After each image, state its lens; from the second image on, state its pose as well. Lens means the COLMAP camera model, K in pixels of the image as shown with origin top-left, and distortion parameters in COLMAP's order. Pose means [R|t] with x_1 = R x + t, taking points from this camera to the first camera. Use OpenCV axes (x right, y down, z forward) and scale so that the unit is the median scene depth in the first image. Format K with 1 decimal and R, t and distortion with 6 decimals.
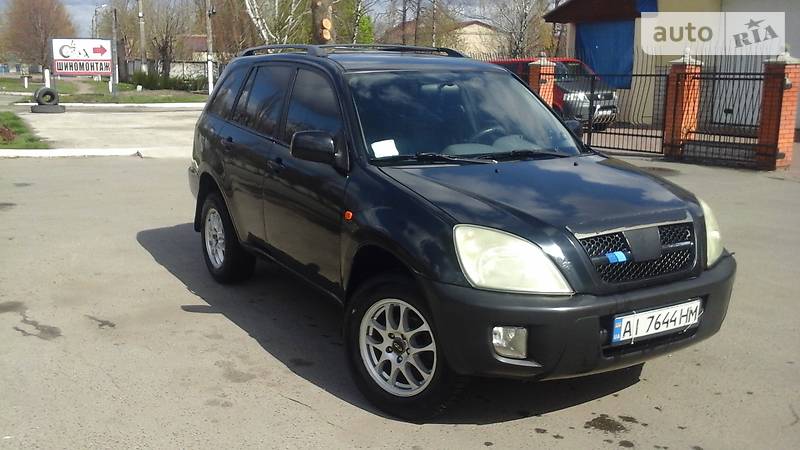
lens RADIAL K [[775.7, 0, 399.8], [0, 775.7, 222.8], [0, 0, 1]] dist [0.020071, 0.000000]
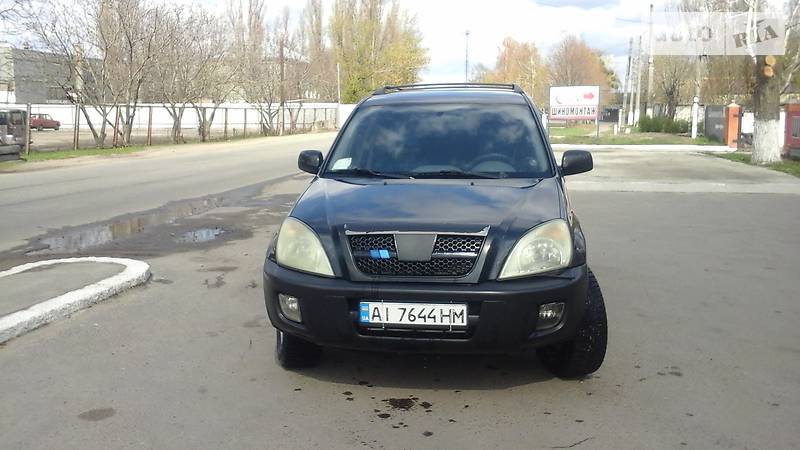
lens RADIAL K [[775.7, 0, 400.4], [0, 775.7, 228.1], [0, 0, 1]] dist [0.020071, 0.000000]
pose [[0.776764, 0.077523, -0.625003, 1.028780], [-0.108184, 0.994068, -0.011152, 0.014116], [0.620431, 0.076277, 0.780543, 0.077979]]
